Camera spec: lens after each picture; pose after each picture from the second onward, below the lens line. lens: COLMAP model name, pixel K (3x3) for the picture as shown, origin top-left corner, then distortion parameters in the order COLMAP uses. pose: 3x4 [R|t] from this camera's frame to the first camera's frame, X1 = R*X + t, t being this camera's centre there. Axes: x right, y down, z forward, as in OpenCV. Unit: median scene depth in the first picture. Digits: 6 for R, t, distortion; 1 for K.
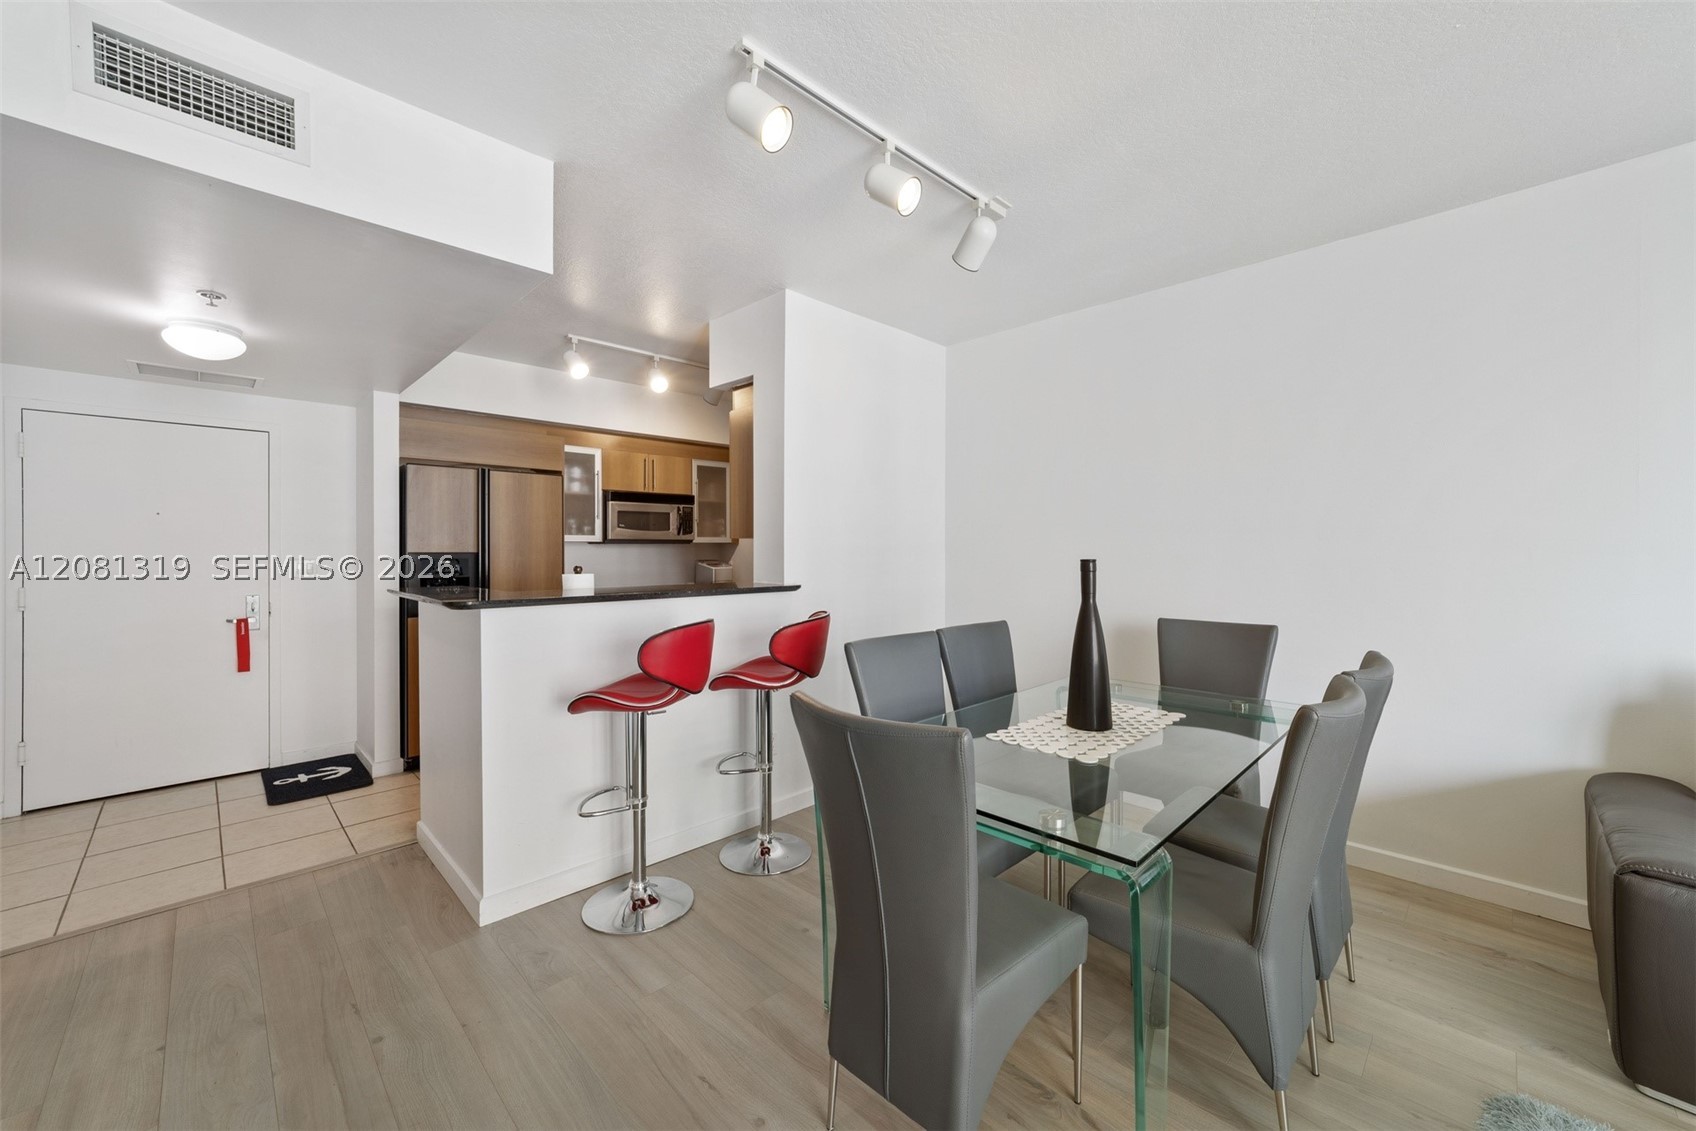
lens RADIAL K [[663.2, 0, 840.9], [0, 663.2, 563.7], [0, 0, 1]] dist [-0.000023, 0.000248]
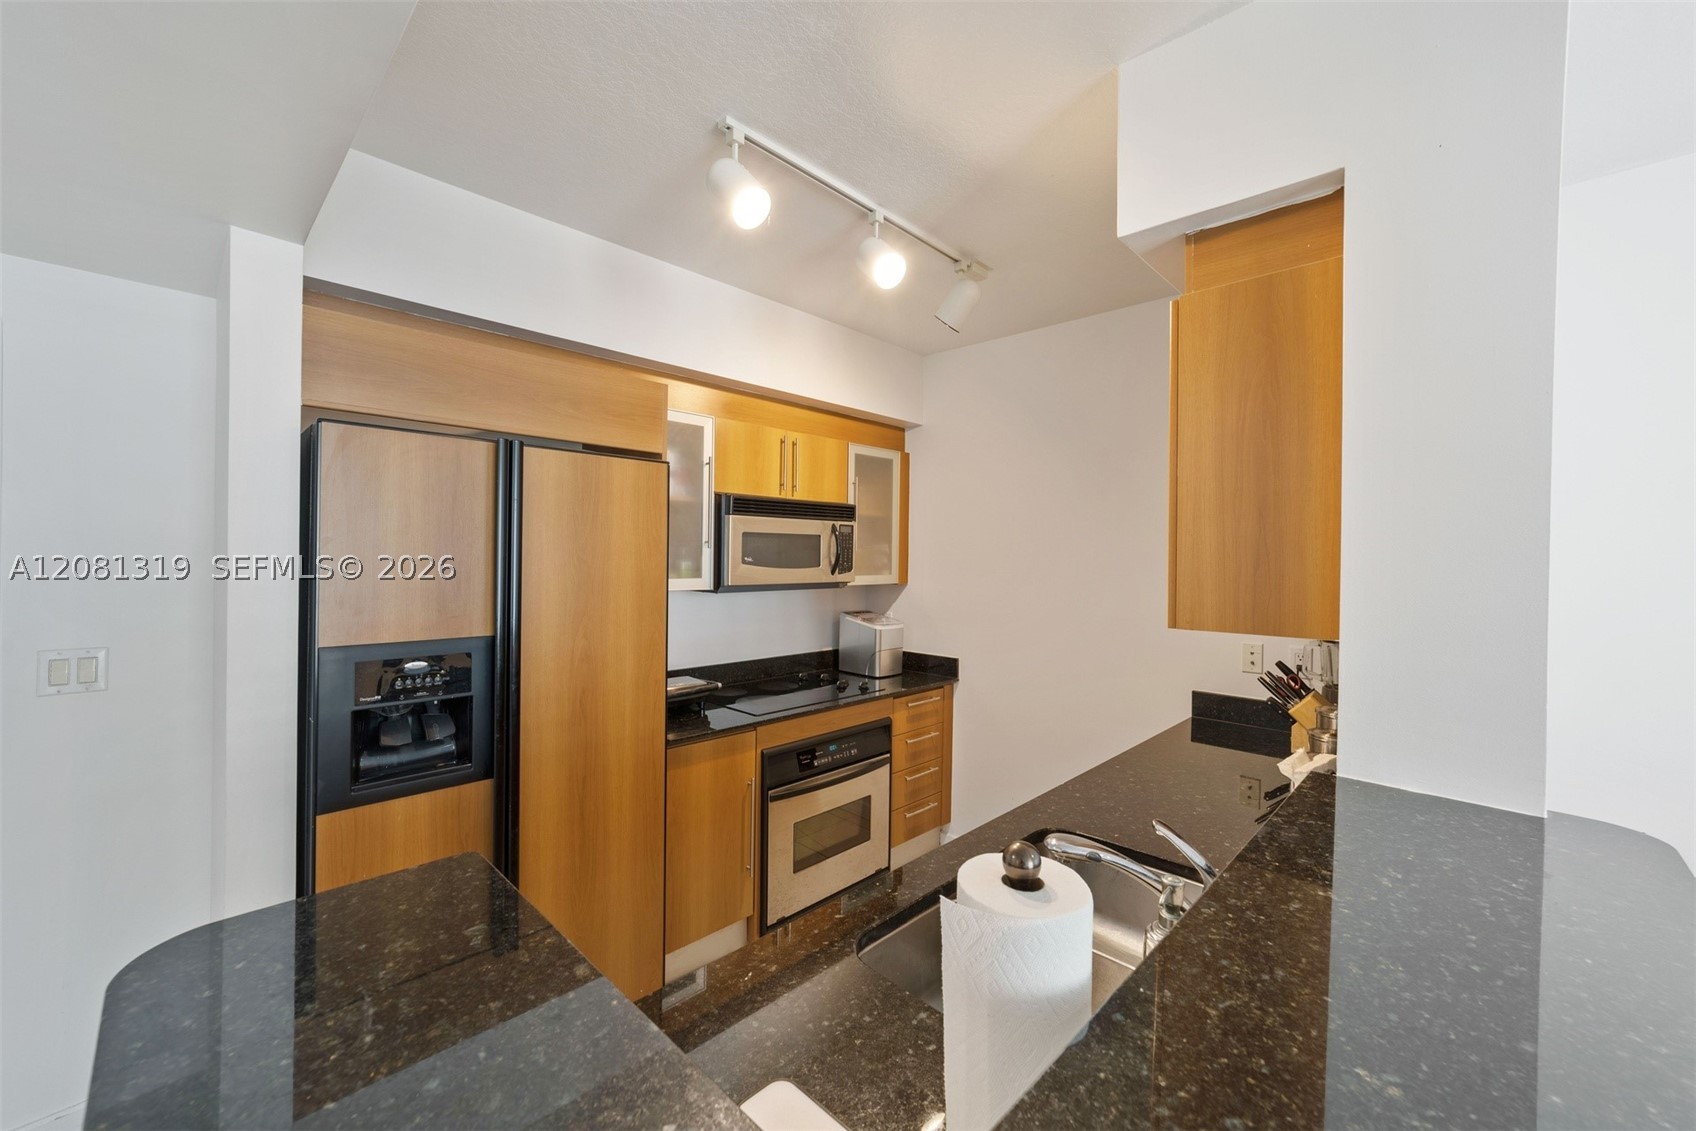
lens RADIAL K [[663.2, 0, 840.9], [0, 663.2, 563.7], [0, 0, 1]] dist [-0.000023, 0.000248]
pose [[0.999554, 0.016860, 0.024642, -0.269166], [-0.016717, 0.999842, -0.005991, -0.052350], [-0.024739, 0.005576, 0.999678, 0.458036]]
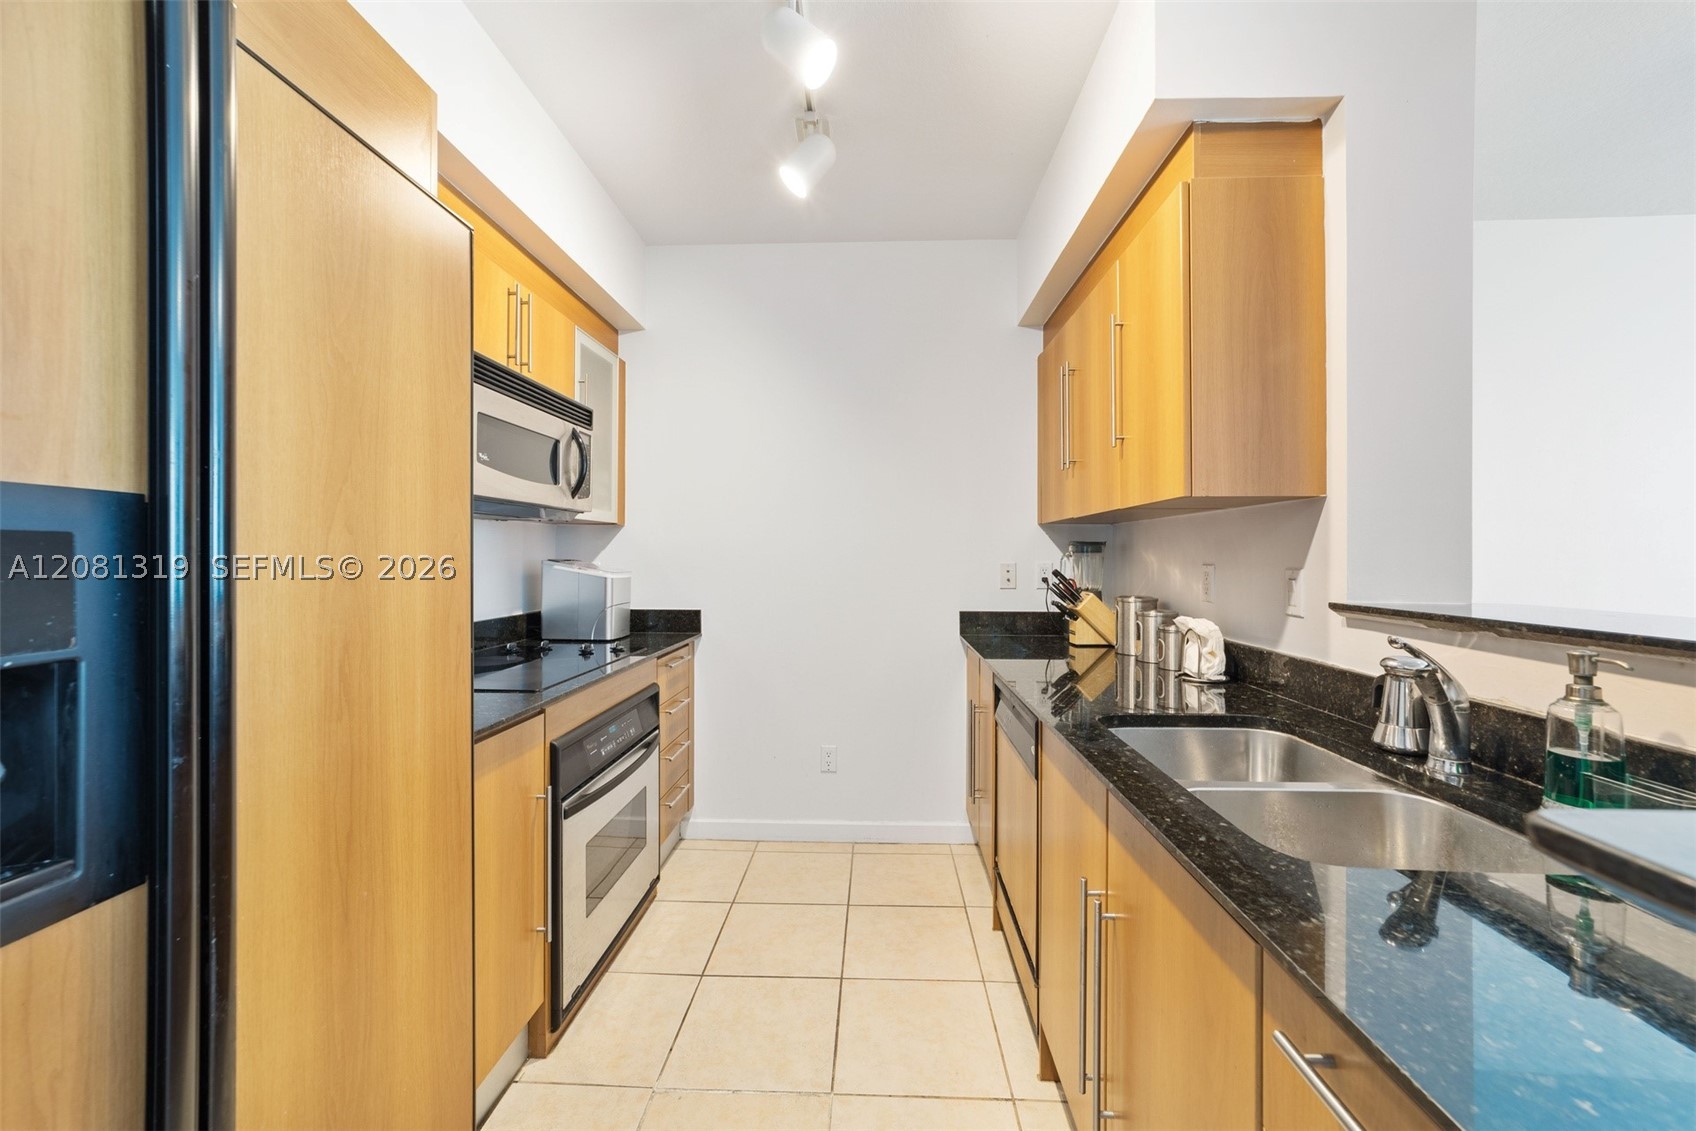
lens RADIAL K [[663.2, 0, 840.9], [0, 663.2, 563.7], [0, 0, 1]] dist [-0.000023, 0.000248]
pose [[0.731815, 0.001365, 0.681502, -0.431410], [0.003611, 0.999976, -0.005880, 0.000960], [-0.681494, 0.006764, 0.731792, 0.624515]]
